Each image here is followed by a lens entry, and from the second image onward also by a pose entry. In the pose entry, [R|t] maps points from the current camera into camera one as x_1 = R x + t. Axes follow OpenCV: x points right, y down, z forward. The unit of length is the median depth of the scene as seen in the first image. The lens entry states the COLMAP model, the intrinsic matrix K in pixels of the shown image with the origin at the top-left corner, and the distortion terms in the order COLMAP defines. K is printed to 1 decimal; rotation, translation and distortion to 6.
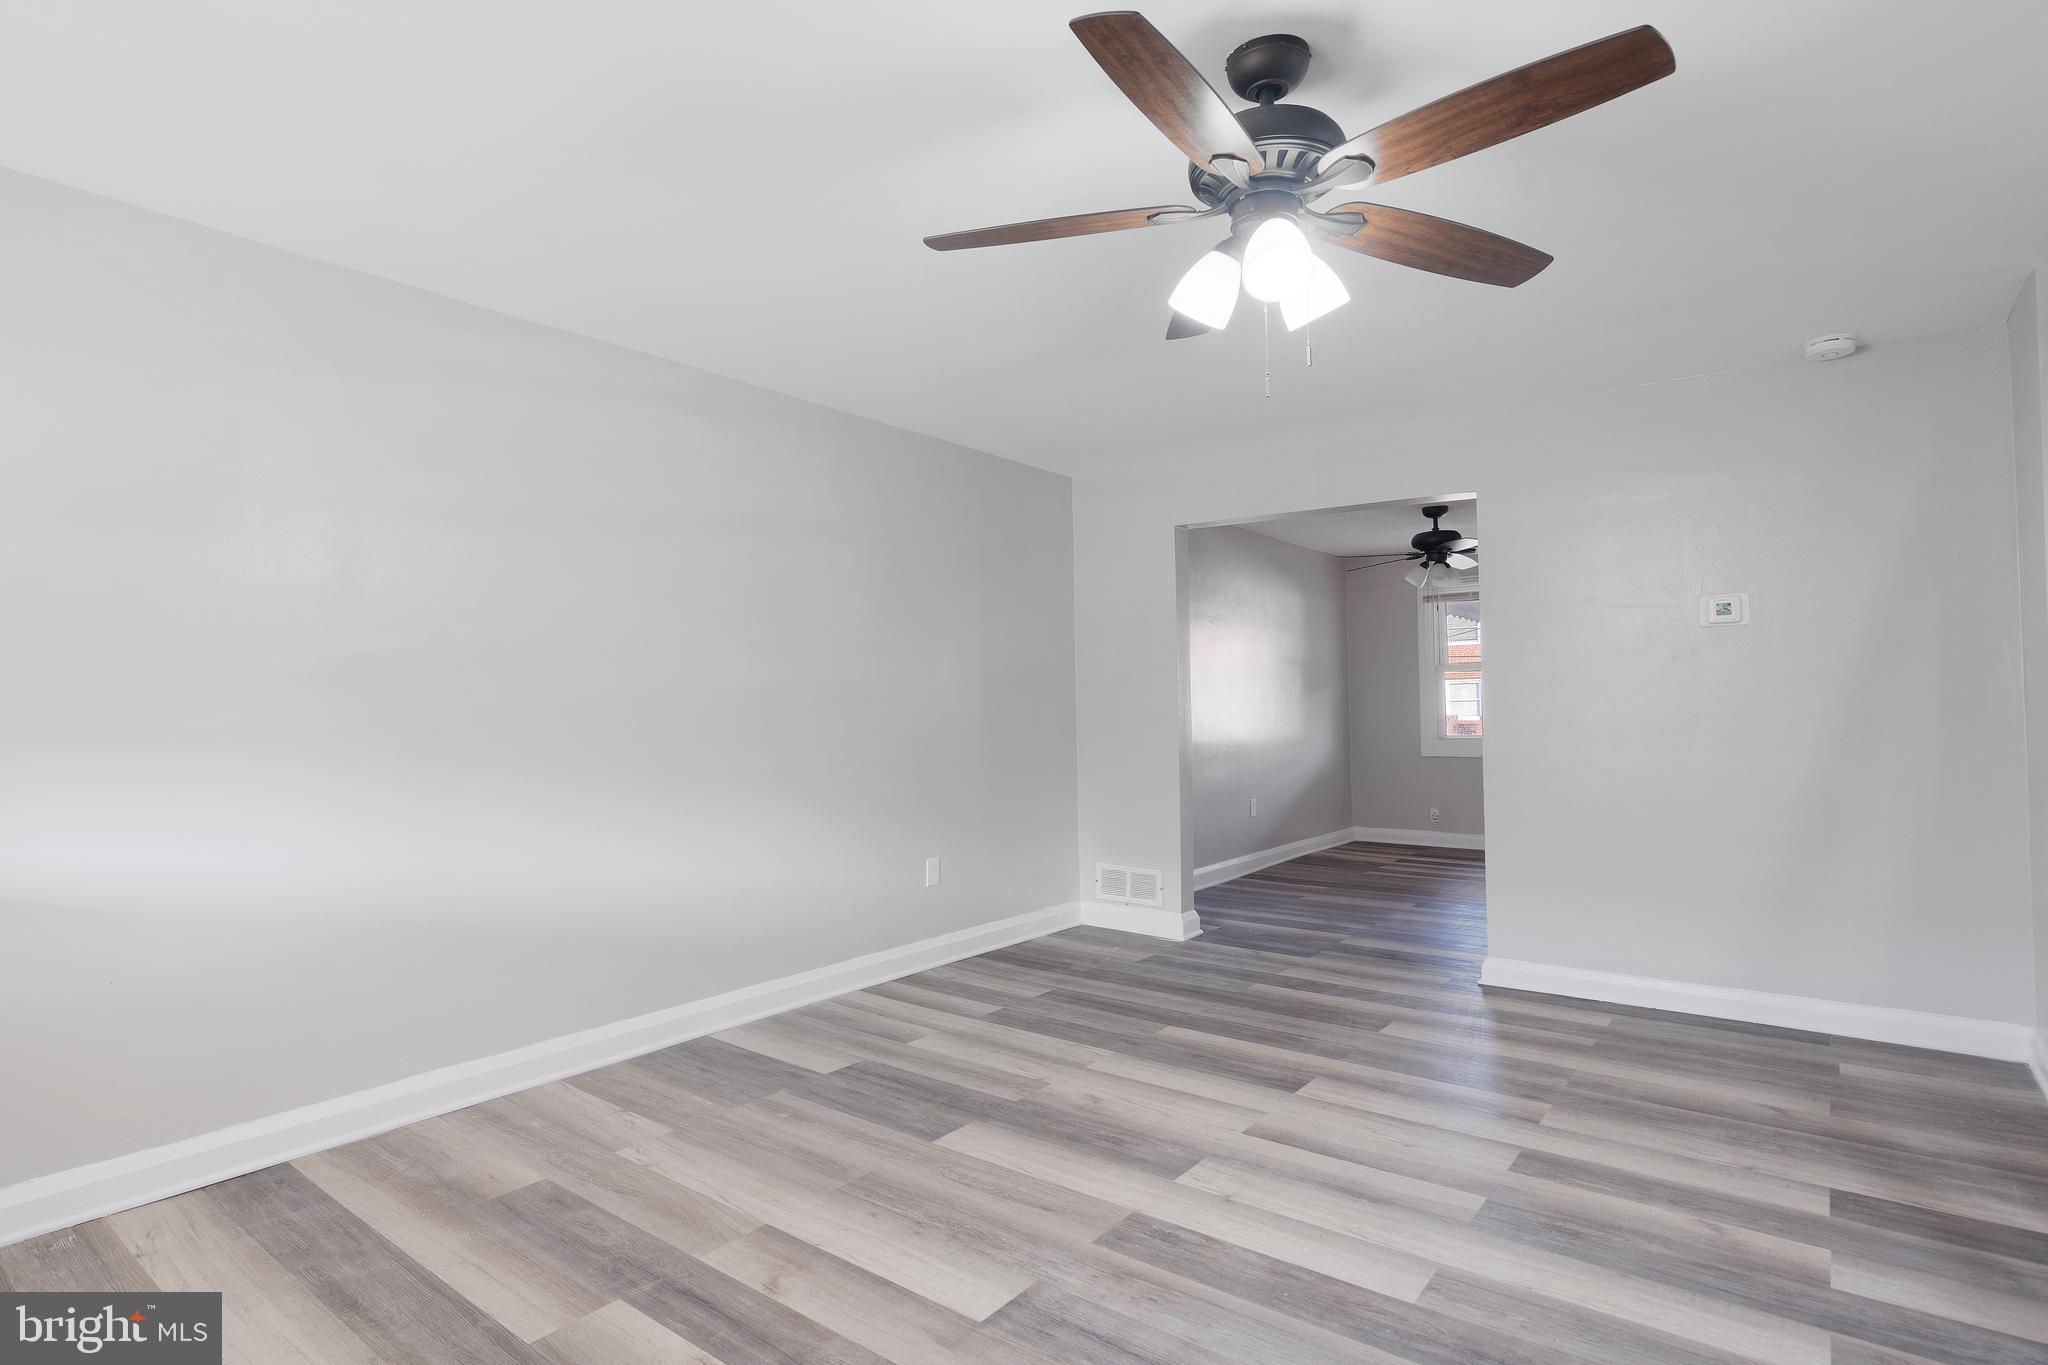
lens RADIAL K [[1017.1, 0, 1025.5], [0, 1017.1, 687.4], [0, 0, 1]] dist [0.000392, 0.000843]
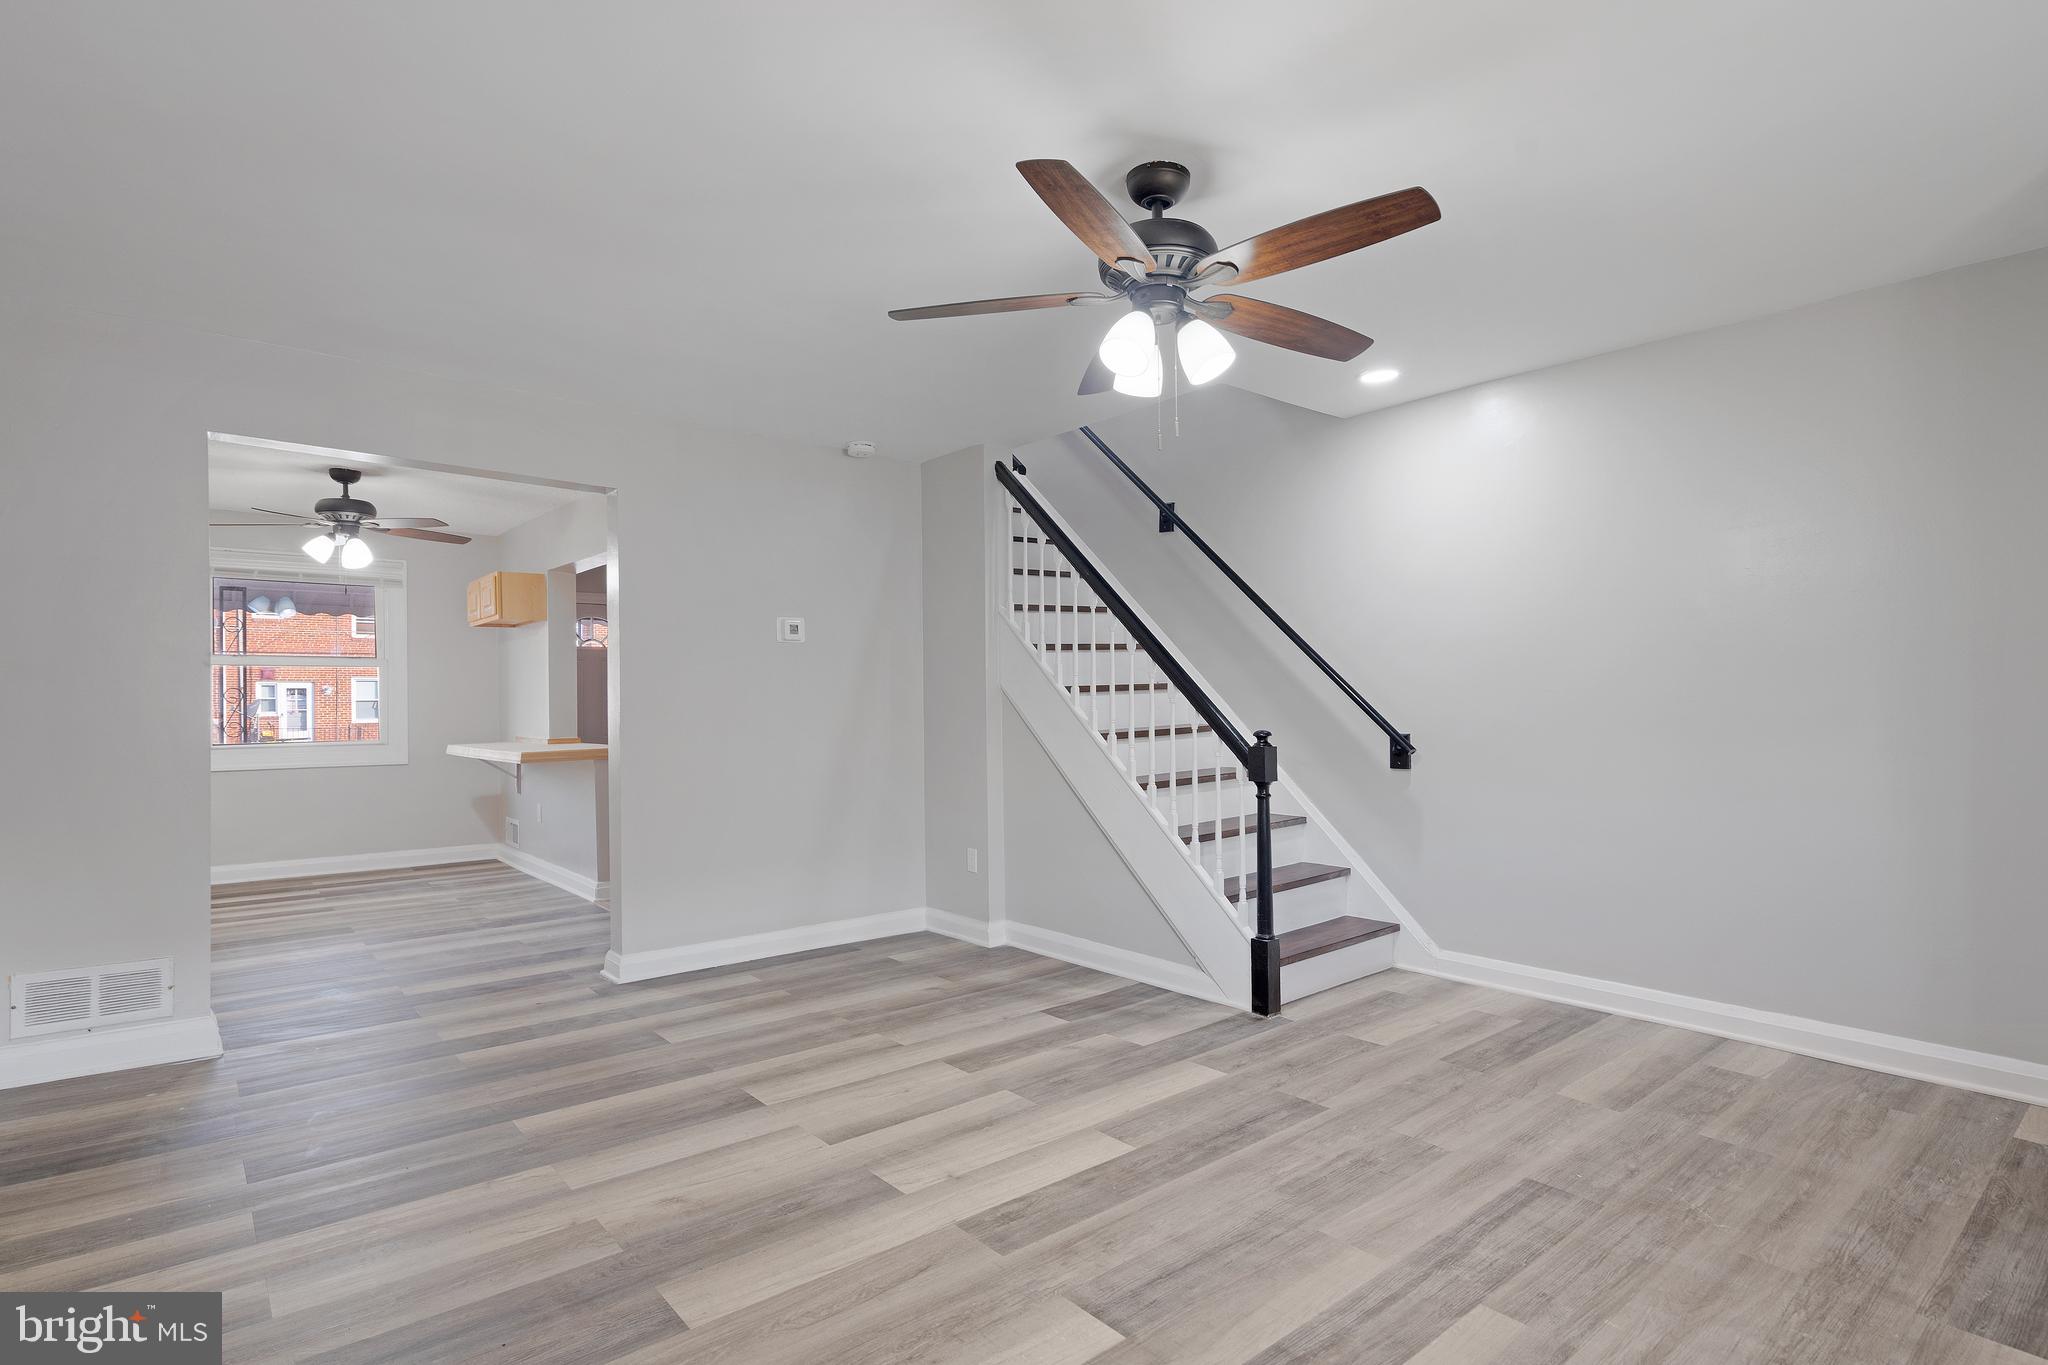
lens RADIAL K [[1061.3, 0, 986.7], [0, 1061.3, 684.1], [0, 0, 1]] dist [-0.001923, -0.000563]
pose [[0.228718, 0.025056, 0.973170, -0.699200], [-0.017469, 0.999613, -0.021631, 0.020435], [-0.973336, -0.012053, 0.229068, 0.595789]]
